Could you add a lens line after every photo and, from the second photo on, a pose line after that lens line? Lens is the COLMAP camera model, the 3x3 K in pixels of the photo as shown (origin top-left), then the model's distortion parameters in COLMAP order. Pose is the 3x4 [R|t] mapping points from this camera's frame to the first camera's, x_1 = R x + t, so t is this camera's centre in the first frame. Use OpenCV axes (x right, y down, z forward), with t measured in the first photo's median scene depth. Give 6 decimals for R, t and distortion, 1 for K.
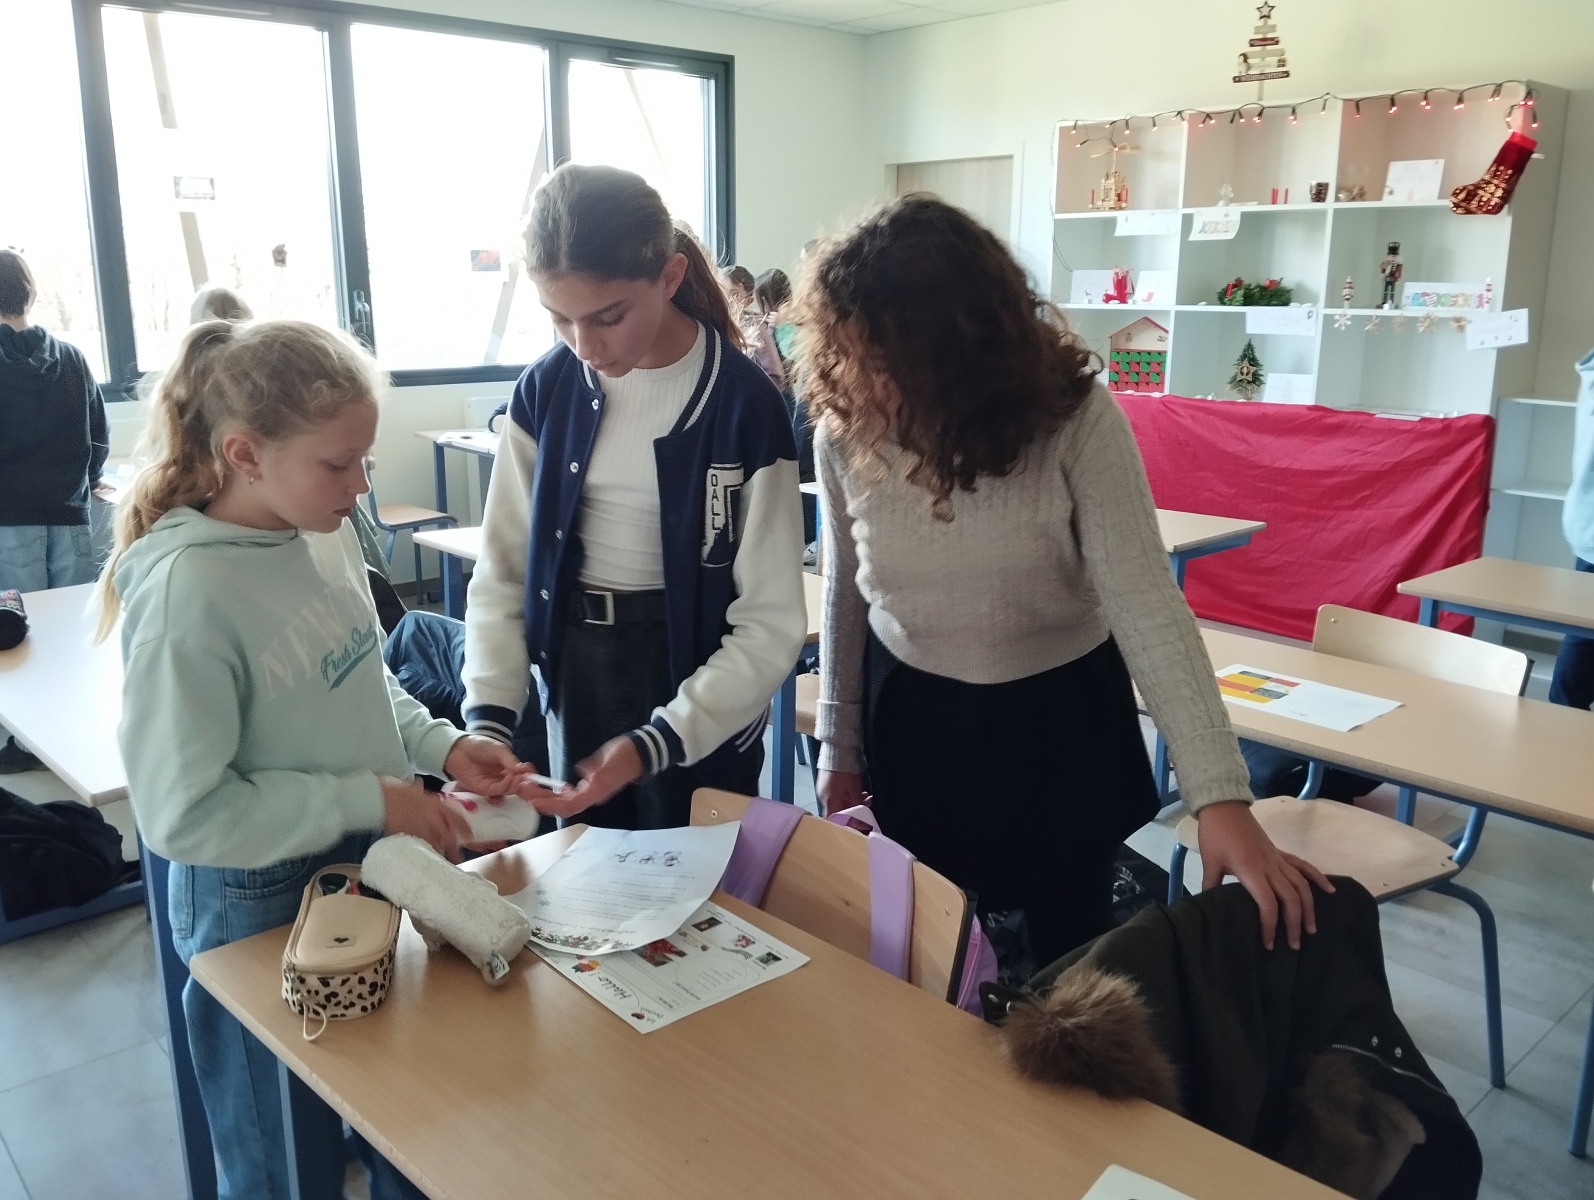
lens RADIAL K [[1303.7, 0, 791.4], [0, 1303.7, 588.0], [0, 0, 1]] dist [0.073881, -0.151677]
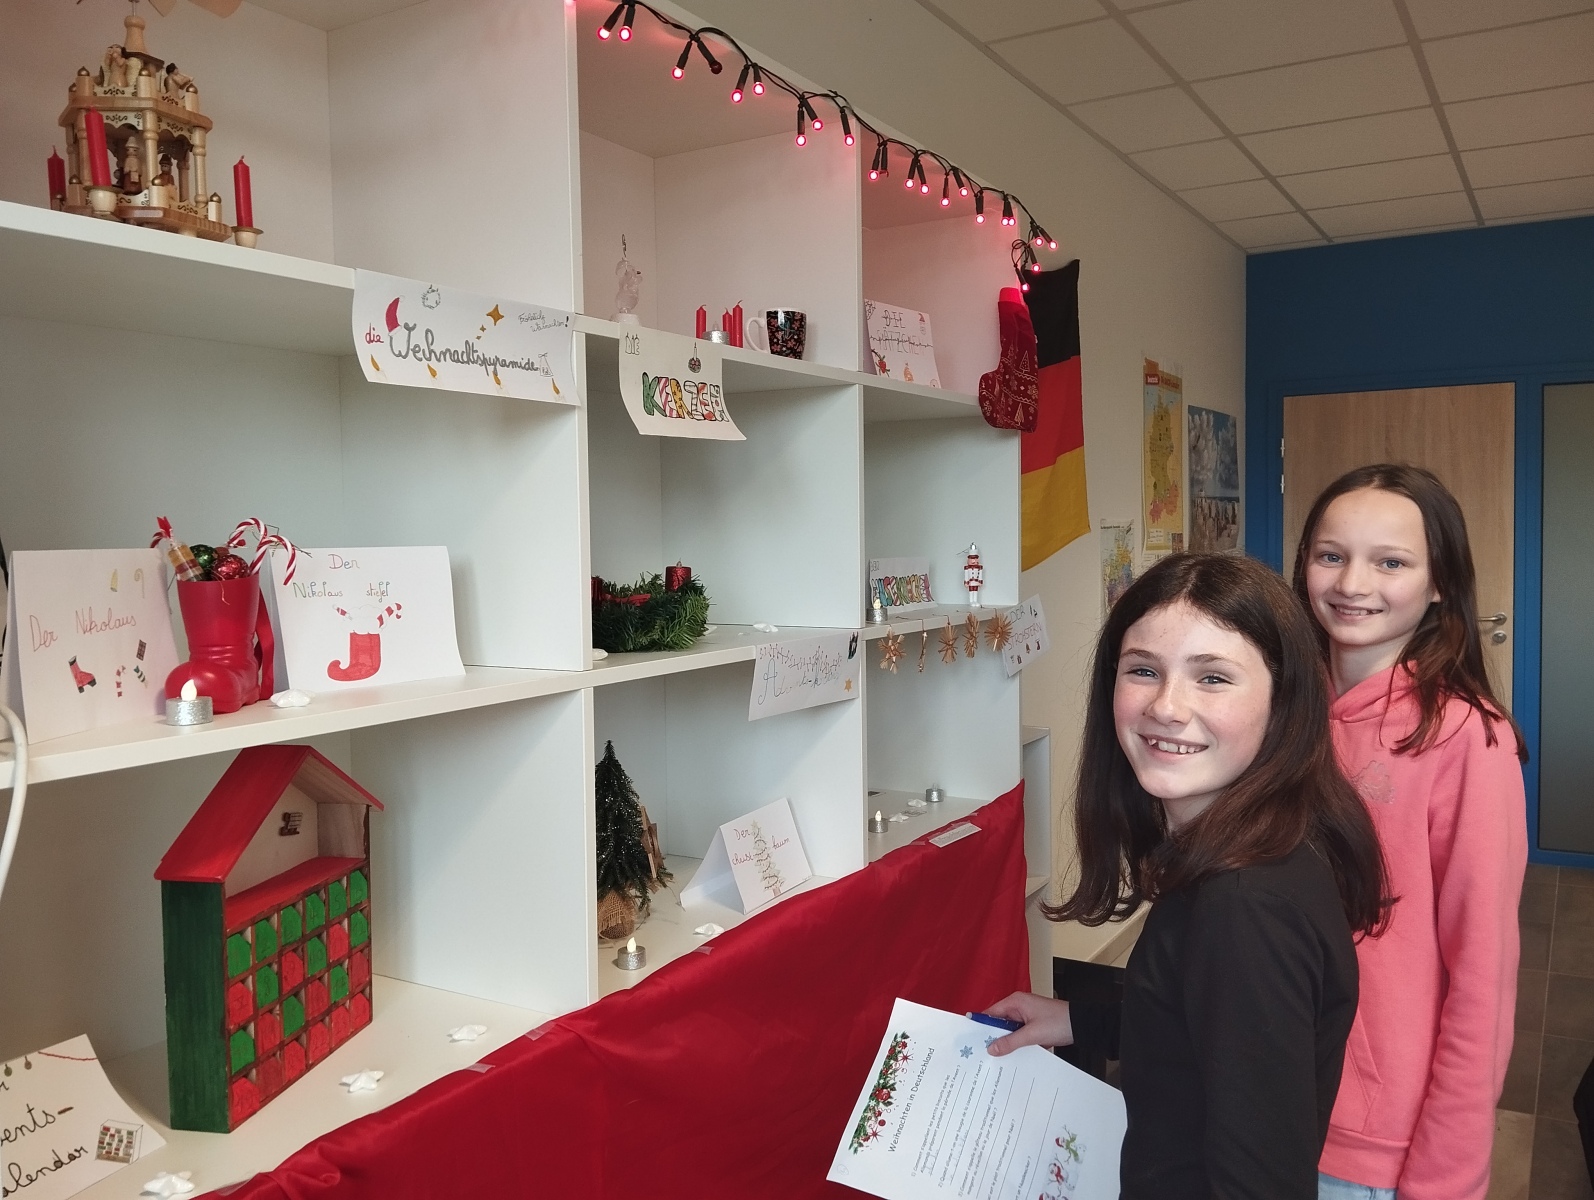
lens RADIAL K [[1303.7, 0, 795.7], [0, 1303.7, 602.4], [0, 0, 1]] dist [0.073881, -0.151677]
pose [[-0.335165, -0.037780, 0.941401, 0.035604], [0.251746, 0.959275, 0.128126, -0.272109], [-0.907903, 0.279937, -0.312005, 1.124812]]
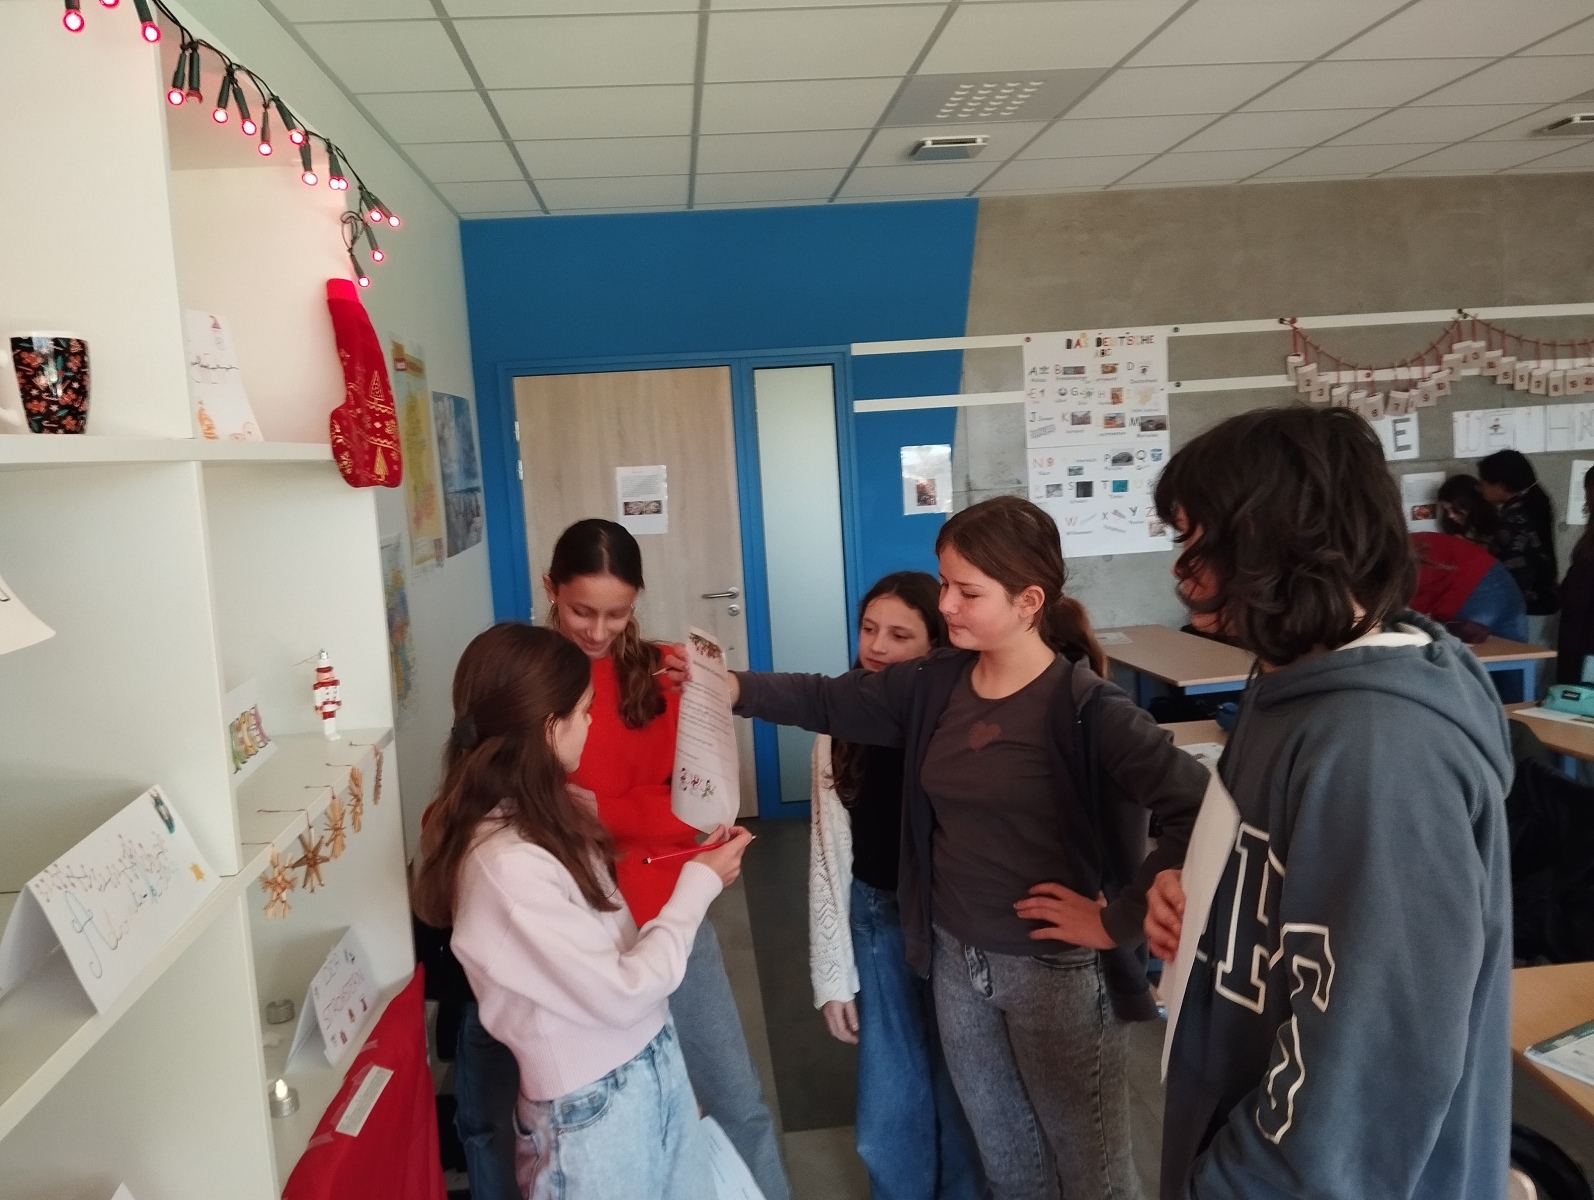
lens RADIAL K [[1303.7, 0, 798.1], [0, 1303.7, 593.9], [0, 0, 1]] dist [0.073881, -0.151677]
pose [[-0.826372, -0.006266, 0.563090, 0.183986], [0.201245, 0.930618, 0.305696, -0.306287], [-0.525937, 0.365938, -0.767776, 1.095357]]
